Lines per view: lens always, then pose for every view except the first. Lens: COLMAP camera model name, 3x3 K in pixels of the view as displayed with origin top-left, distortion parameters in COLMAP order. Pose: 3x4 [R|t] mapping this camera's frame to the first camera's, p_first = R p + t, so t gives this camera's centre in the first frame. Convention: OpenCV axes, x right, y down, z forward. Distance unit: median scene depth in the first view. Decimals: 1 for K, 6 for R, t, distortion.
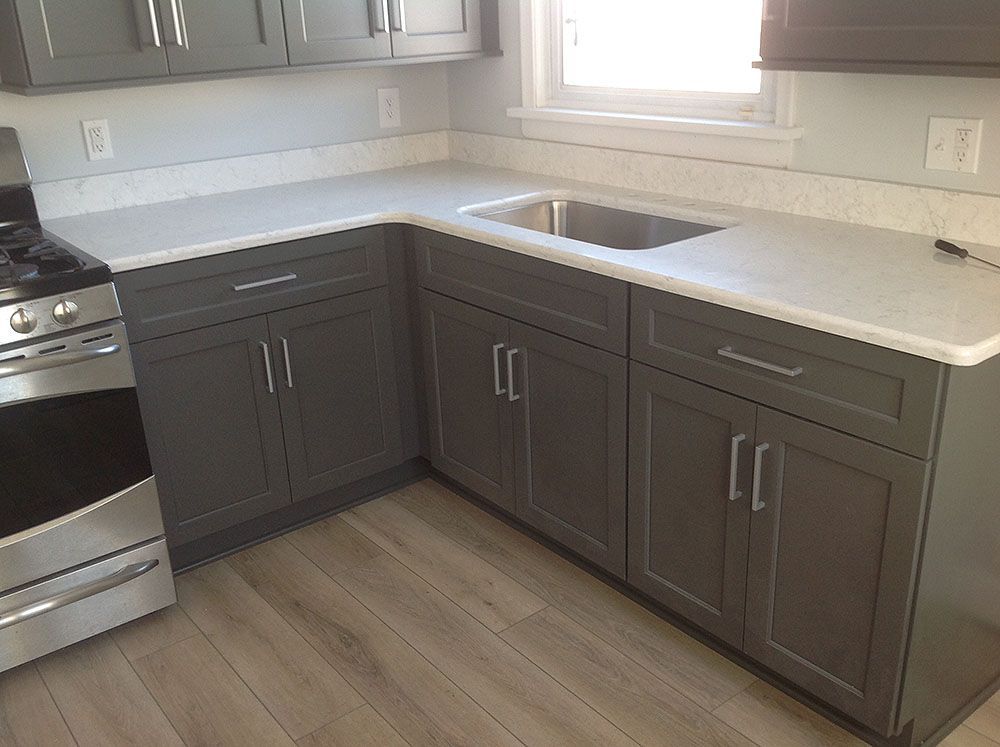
lens RADIAL K [[943.8, 0, 503.6], [0, 943.8, 379.8], [0, 0, 1]] dist [0.198804, -0.451665]
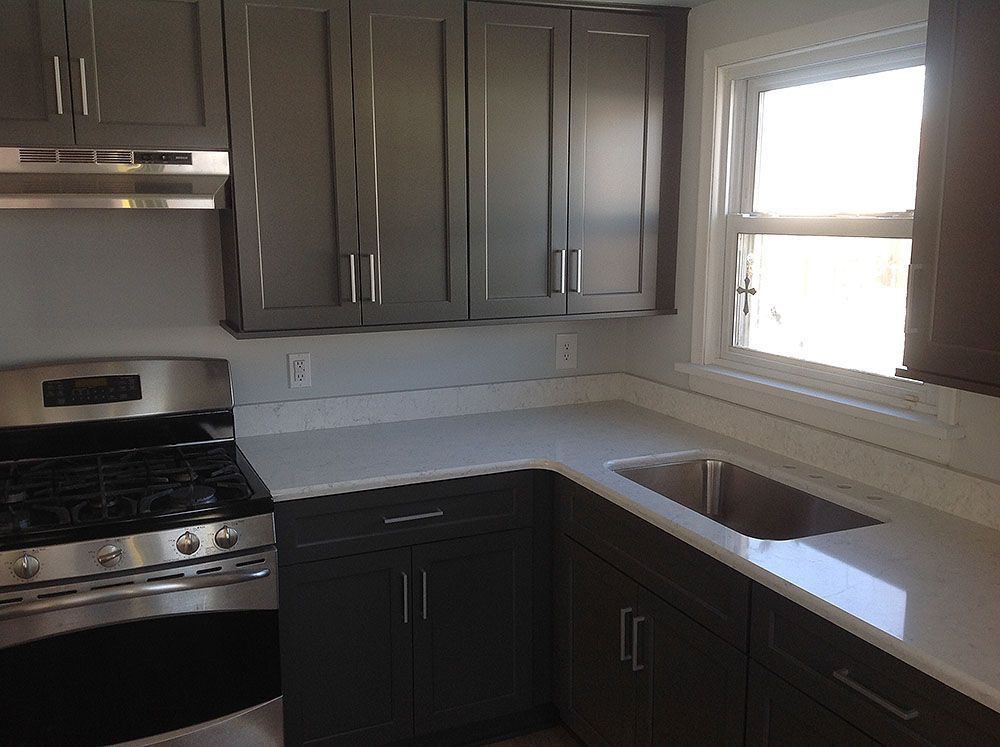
lens RADIAL K [[943.8, 0, 503.6], [0, 943.8, 379.8], [0, 0, 1]] dist [0.198804, -0.451665]
pose [[0.968483, 0.084538, -0.234294, 0.080142], [-0.127516, 0.976306, -0.174831, -0.076314], [0.213963, 0.199197, 0.956316, -0.021793]]
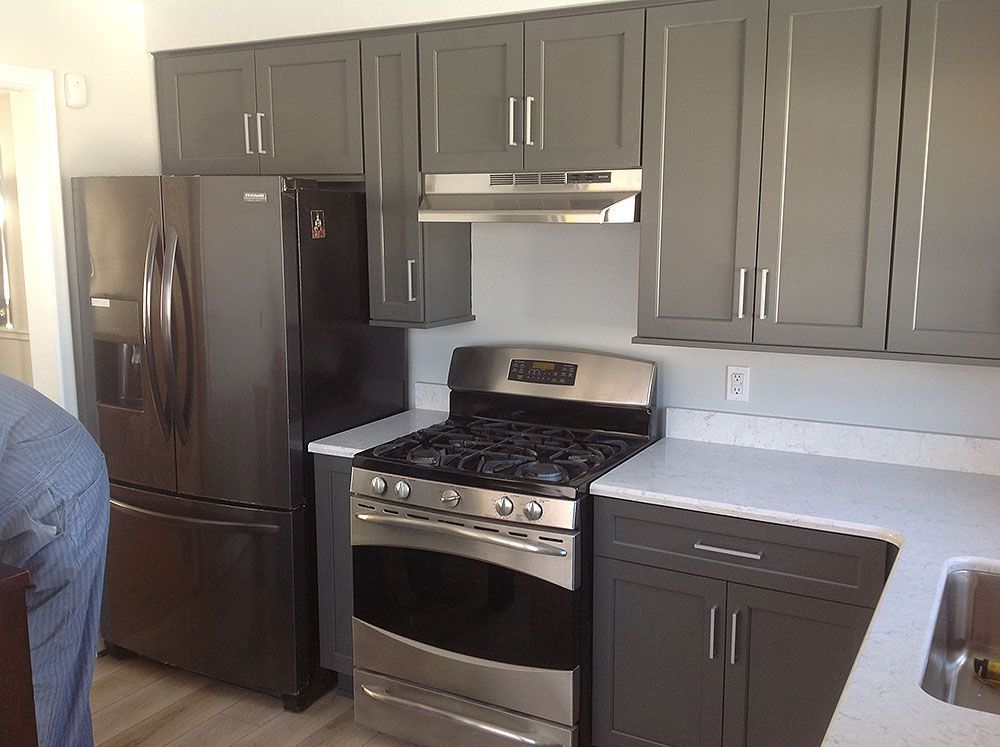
lens RADIAL K [[943.8, 0, 503.6], [0, 943.8, 379.8], [0, 0, 1]] dist [0.198804, -0.451665]
pose [[0.377928, 0.200658, -0.903829, 0.503346], [-0.352941, 0.933738, 0.059719, -0.235512], [0.855923, 0.296428, 0.423706, 0.311996]]
